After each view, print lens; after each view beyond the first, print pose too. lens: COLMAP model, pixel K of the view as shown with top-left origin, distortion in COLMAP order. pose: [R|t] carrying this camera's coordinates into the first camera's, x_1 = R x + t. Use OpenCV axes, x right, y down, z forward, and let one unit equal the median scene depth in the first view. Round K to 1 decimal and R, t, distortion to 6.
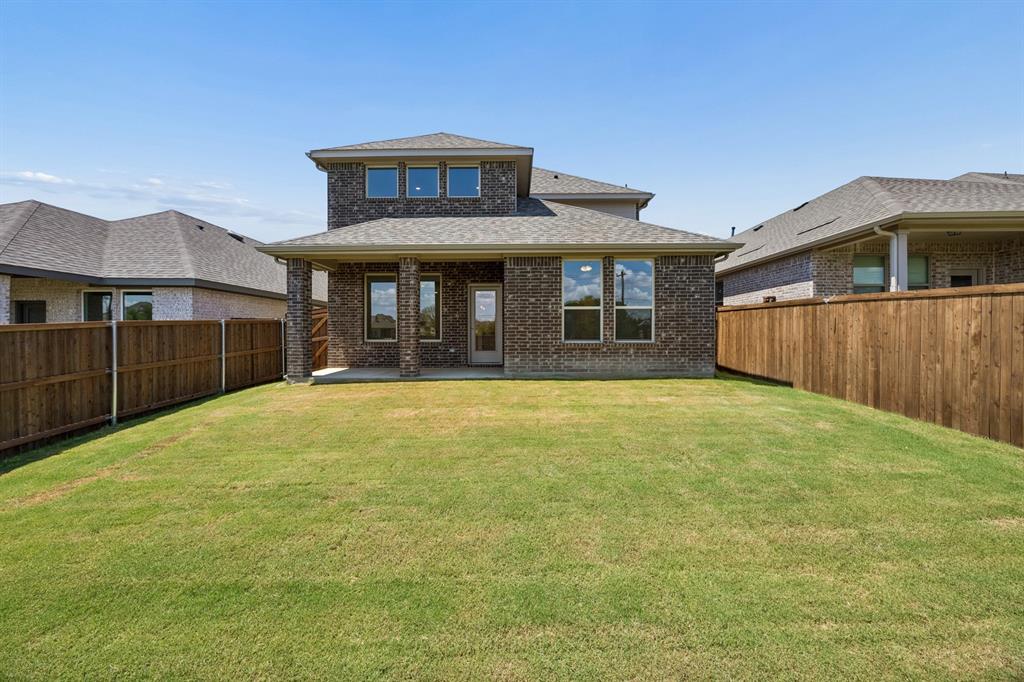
lens RADIAL K [[394.2, 0, 500.0], [0, 394.2, 334.7], [0, 0, 1]] dist [-0.001647, 0.000827]
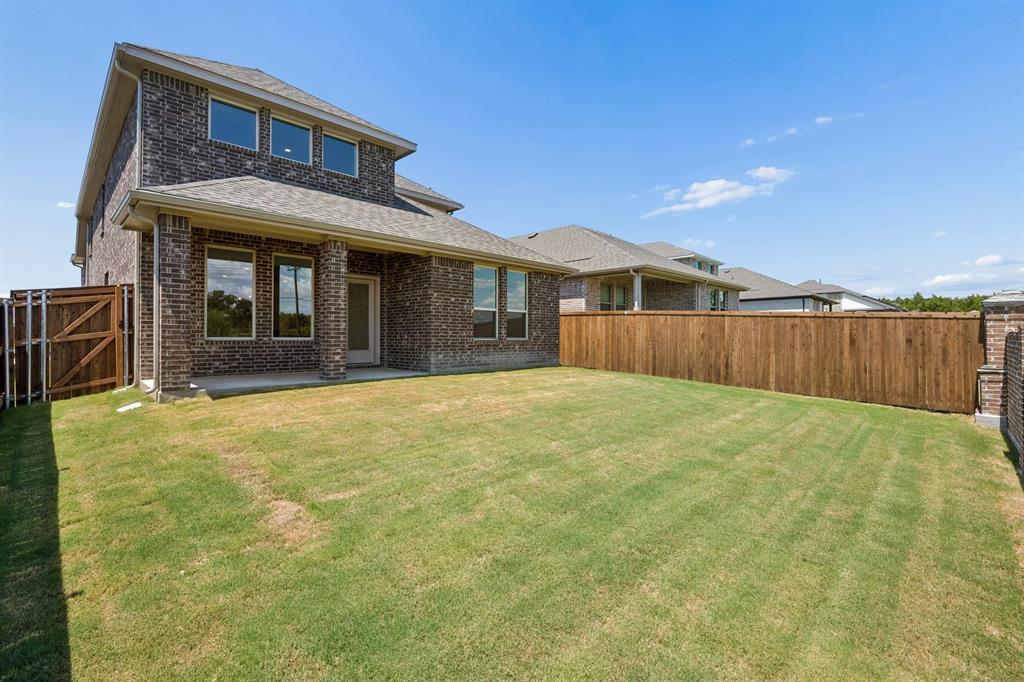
lens RADIAL K [[473.8, 0, 494.2], [0, 473.8, 342.9], [0, 0, 1]] dist [-0.008974, -0.000598]
pose [[0.691946, -0.002974, 0.721943, -0.757030], [-0.004855, 0.999950, 0.008772, 0.016554], [-0.721933, -0.009575, 0.691897, 0.038255]]
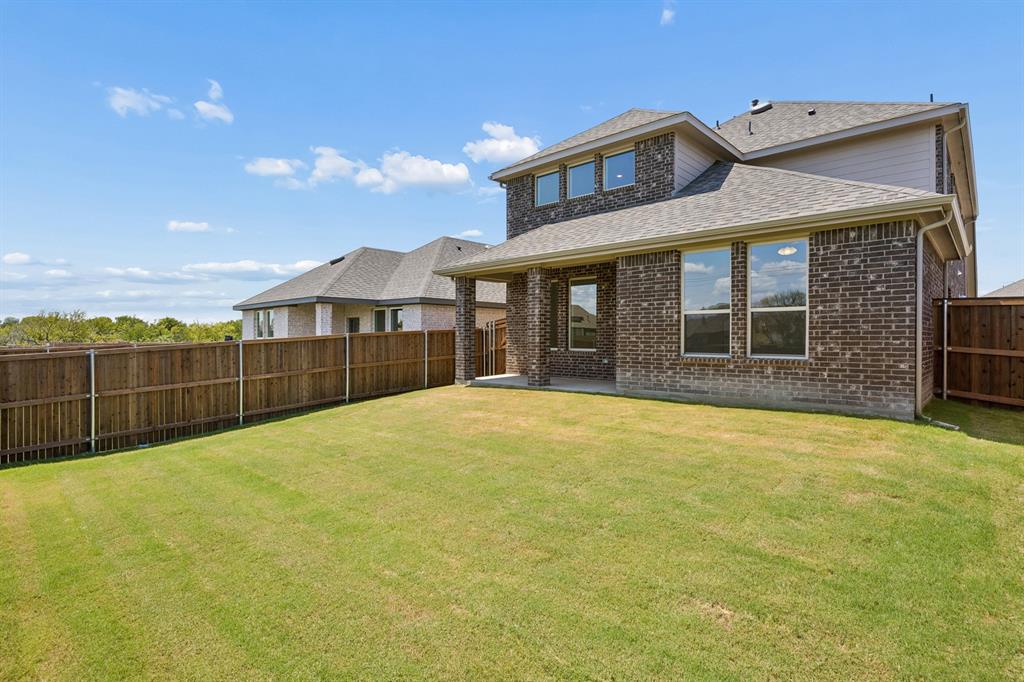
lens RADIAL K [[495.9, 0, 497.8], [0, 495.9, 341.0], [0, 0, 1]] dist [-0.003789, 0.000857]
pose [[0.736881, 0.006442, -0.675992, 0.568421], [-0.002507, 0.999974, 0.006797, -0.016545], [0.676018, -0.003314, 0.736877, 0.000487]]
